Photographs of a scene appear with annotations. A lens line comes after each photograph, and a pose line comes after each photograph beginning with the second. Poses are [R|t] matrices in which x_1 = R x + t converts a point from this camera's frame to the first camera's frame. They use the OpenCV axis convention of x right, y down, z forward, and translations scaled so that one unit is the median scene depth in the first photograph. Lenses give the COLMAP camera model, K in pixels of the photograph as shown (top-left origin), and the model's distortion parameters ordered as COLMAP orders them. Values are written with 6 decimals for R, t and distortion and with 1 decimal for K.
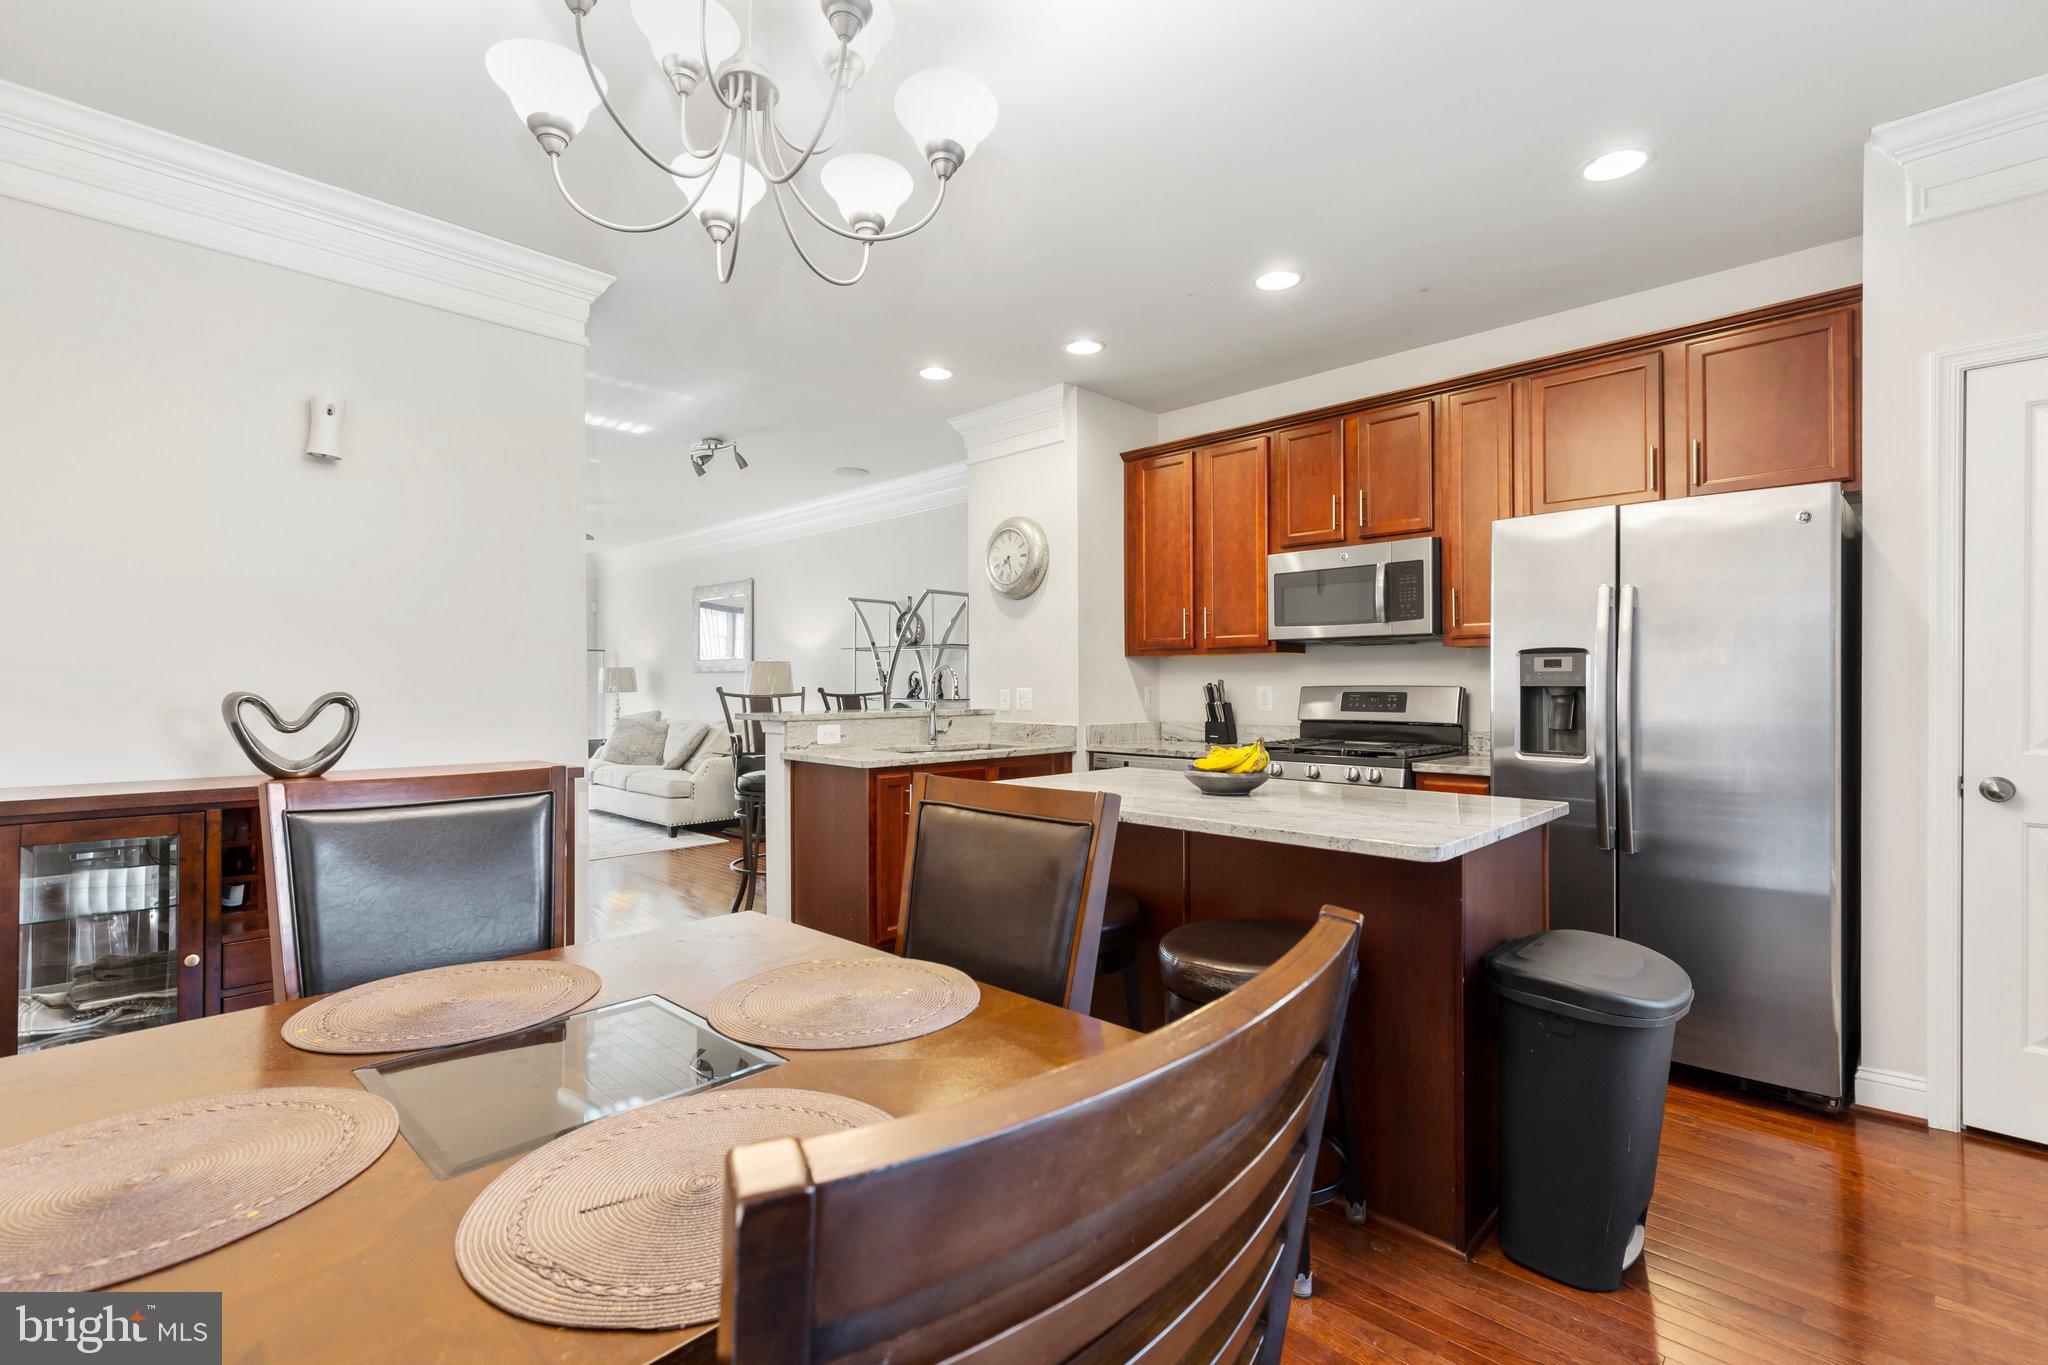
lens RADIAL K [[913.7, 0, 1022.9], [0, 913.7, 675.0], [0, 0, 1]] dist [0.008322, -0.002007]
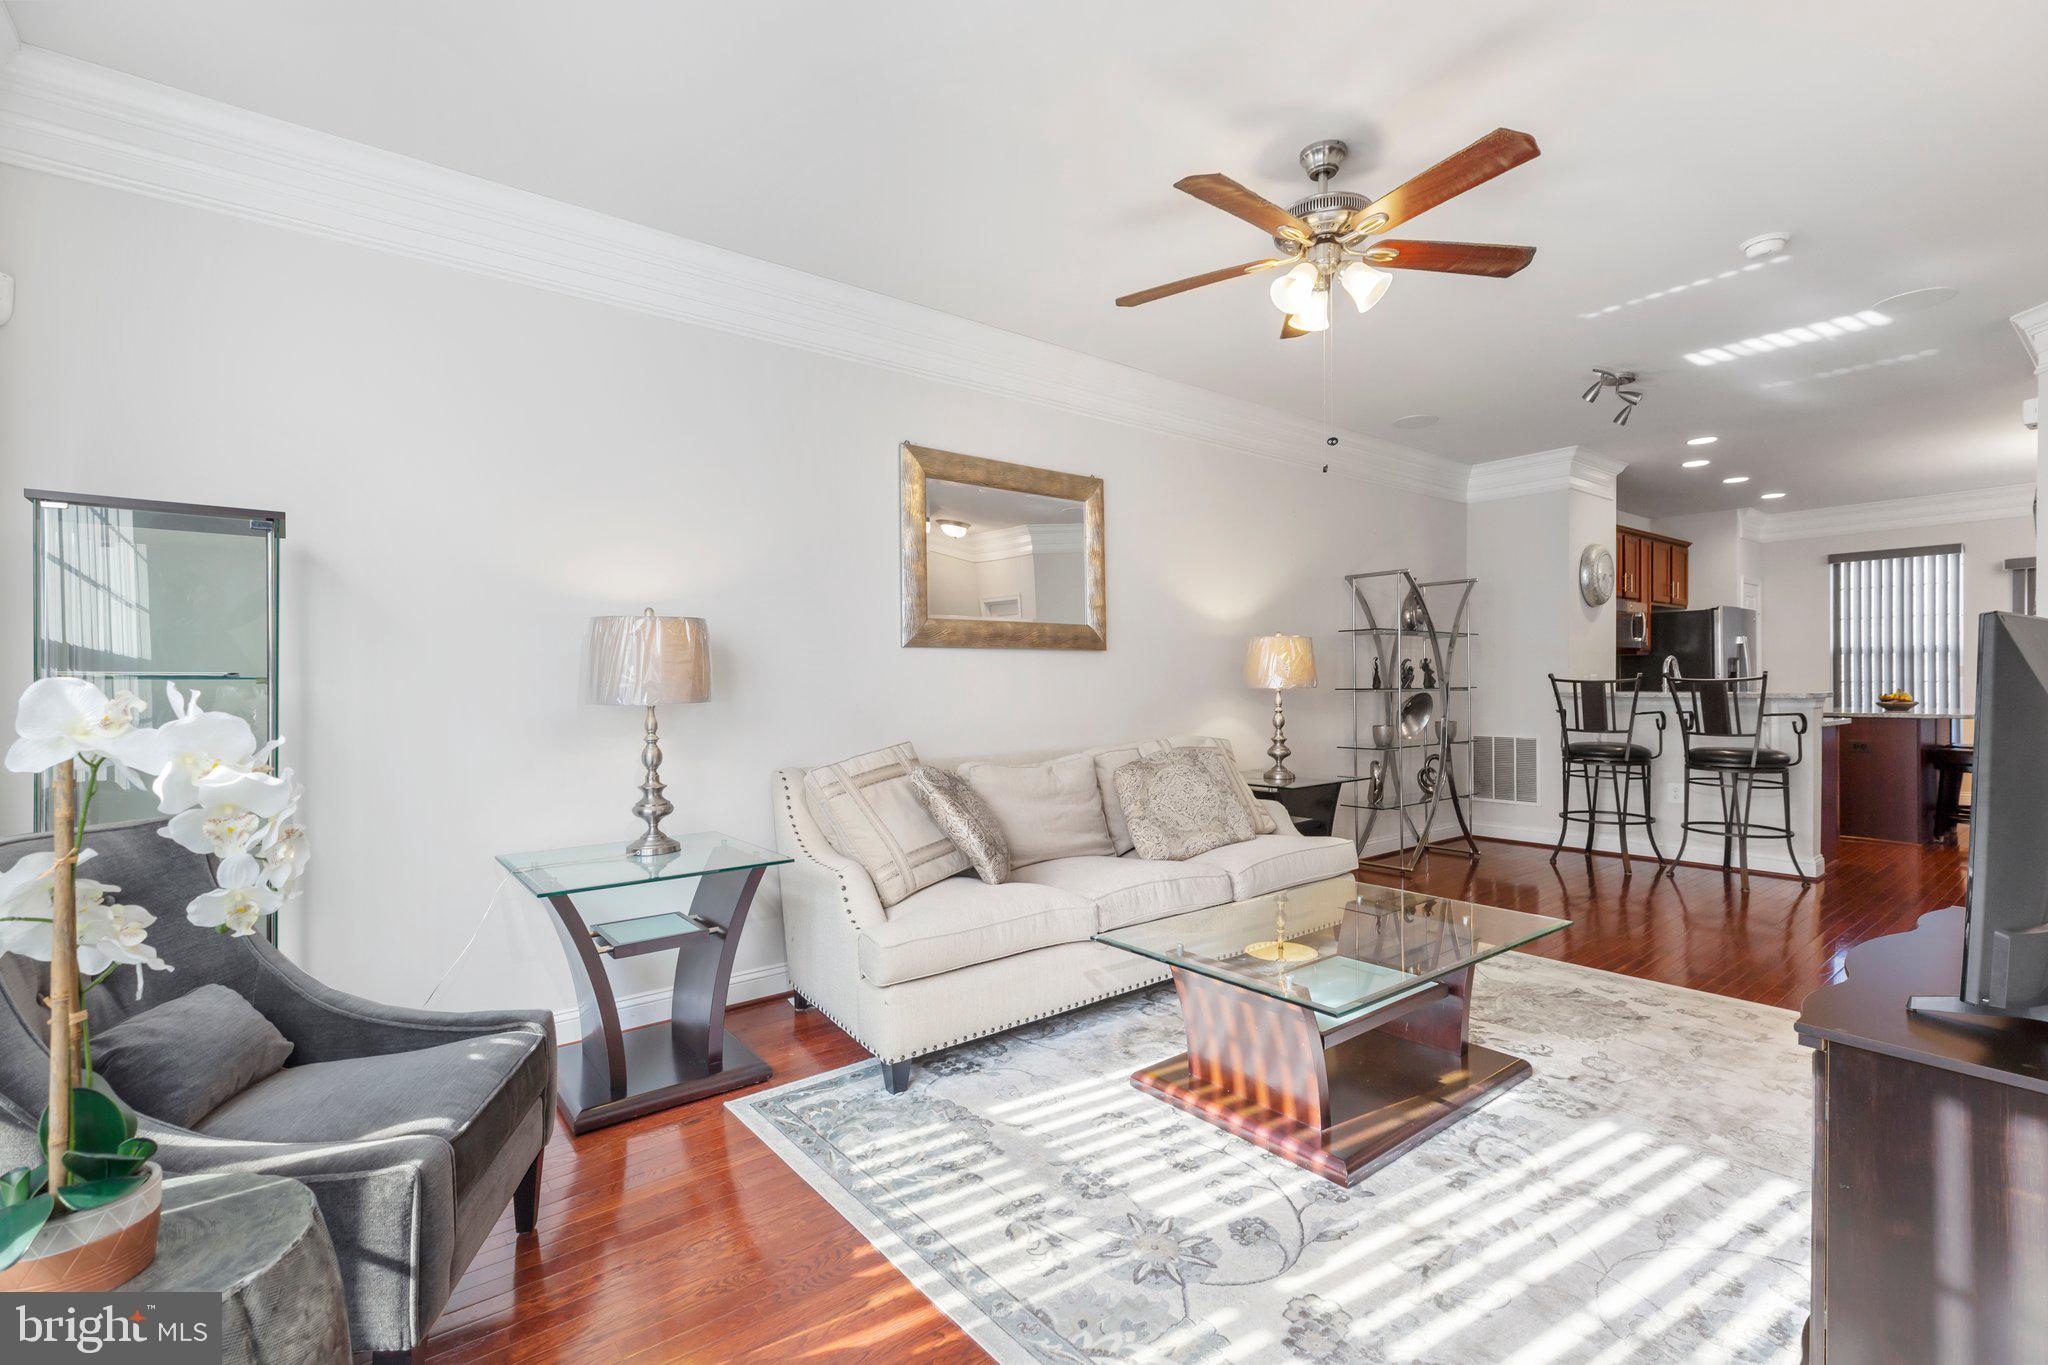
lens RADIAL K [[913.7, 0, 1028.1], [0, 913.7, 688.1], [0, 0, 1]] dist [0.008322, -0.002007]
pose [[0.117814, -0.009986, 0.992986, -1.410479], [0.000134, 0.999950, 0.010040, 0.021866], [-0.993036, -0.001049, 0.117809, 1.642457]]
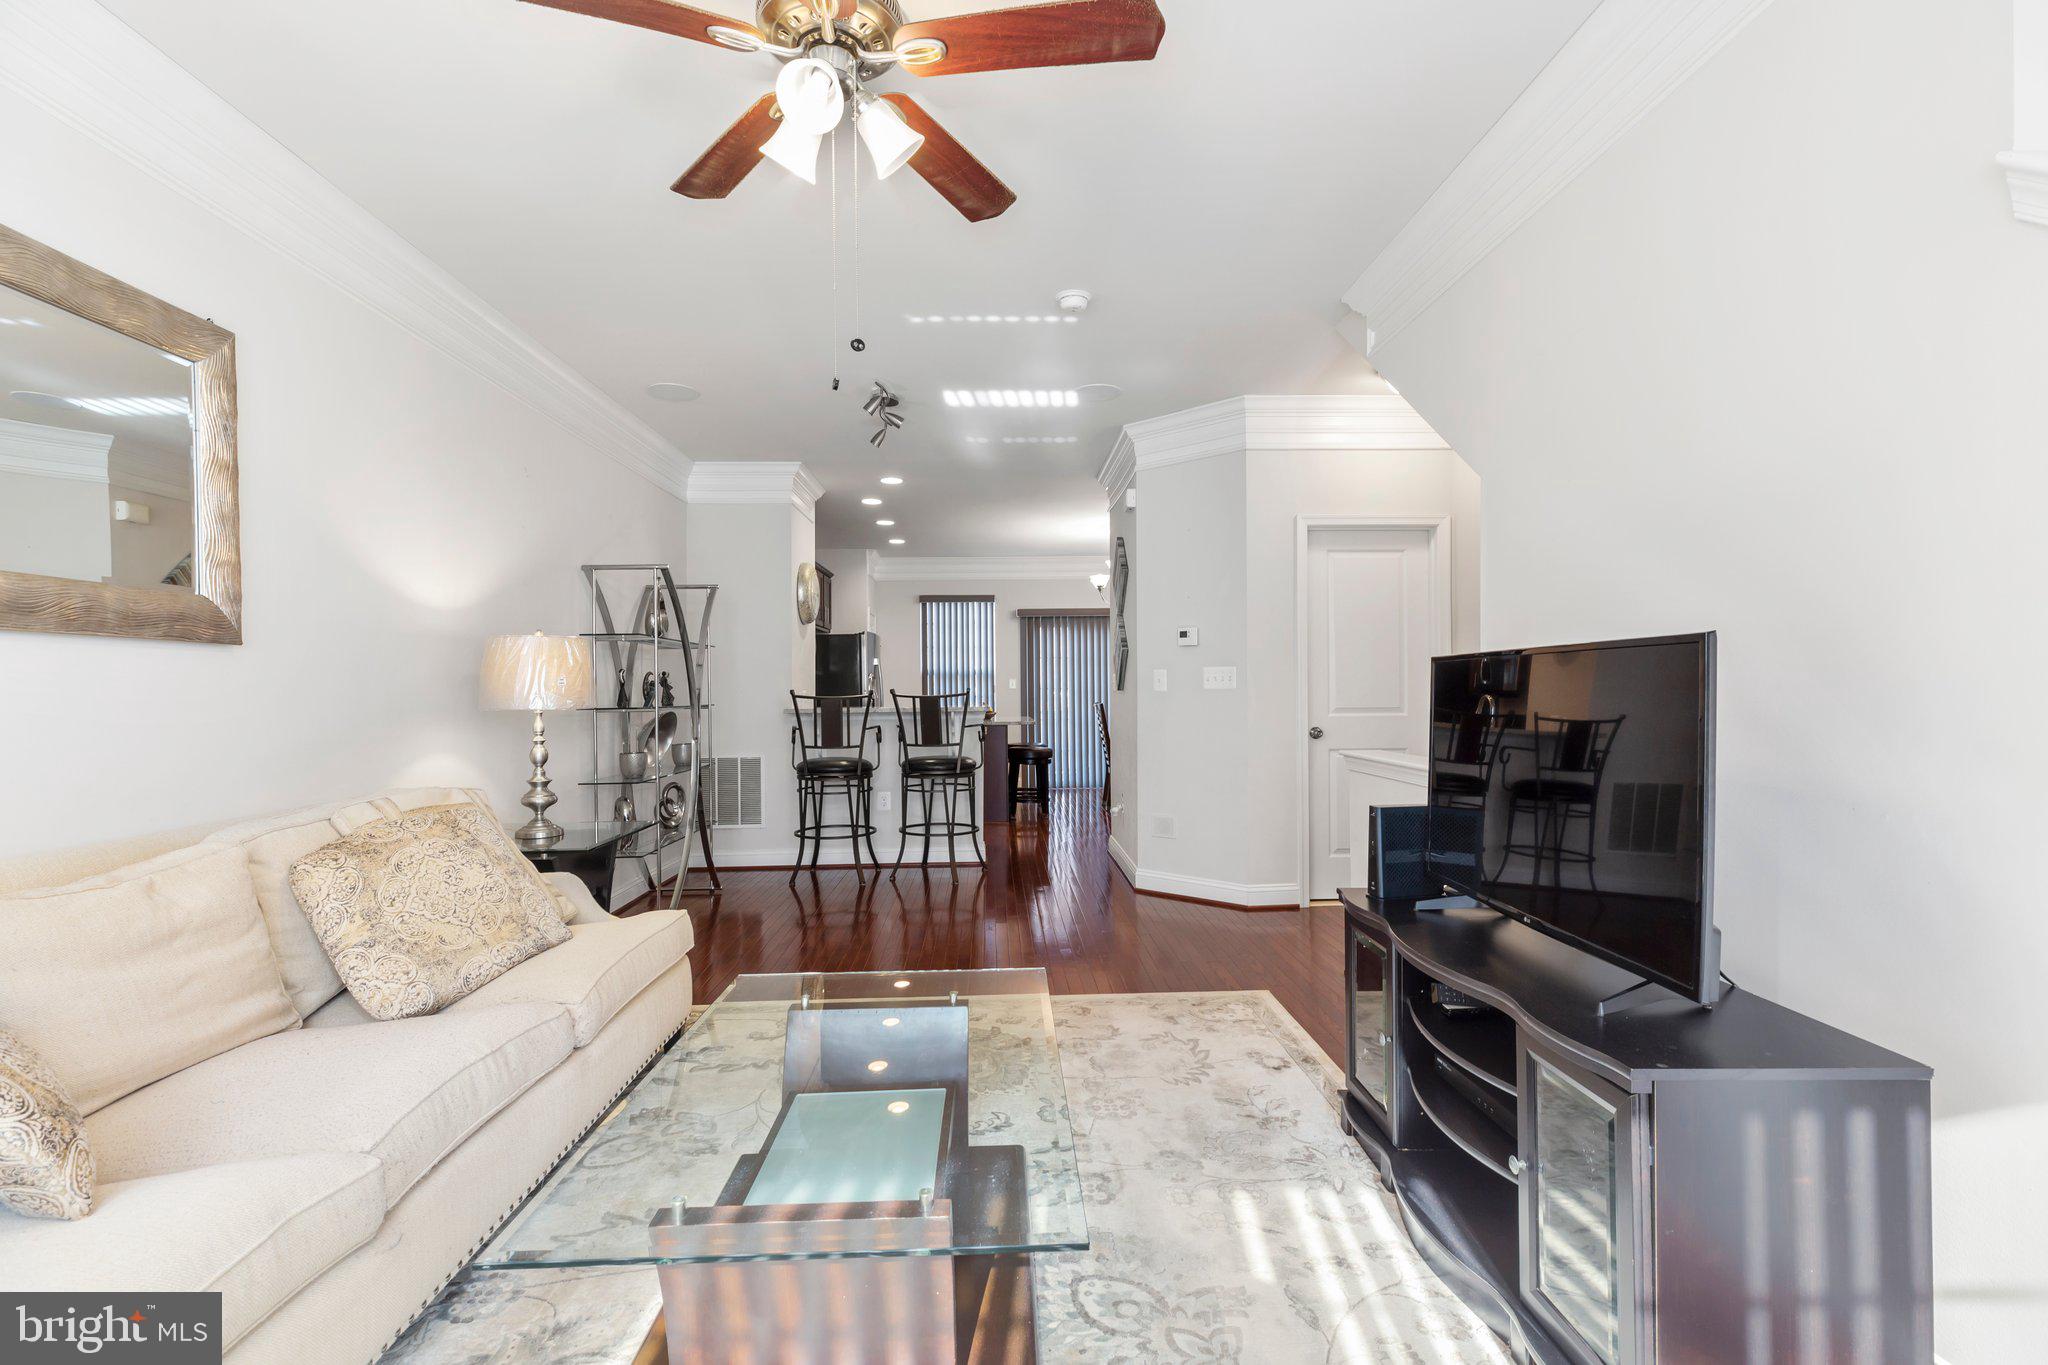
lens RADIAL K [[913.7, 0, 1027.6], [0, 913.7, 681.7], [0, 0, 1]] dist [0.008322, -0.002007]
pose [[-0.732868, 0.012282, 0.680259, -1.152033], [0.003426, 0.999891, -0.014361, 0.022494], [-0.680362, -0.008194, -0.732831, 1.747987]]
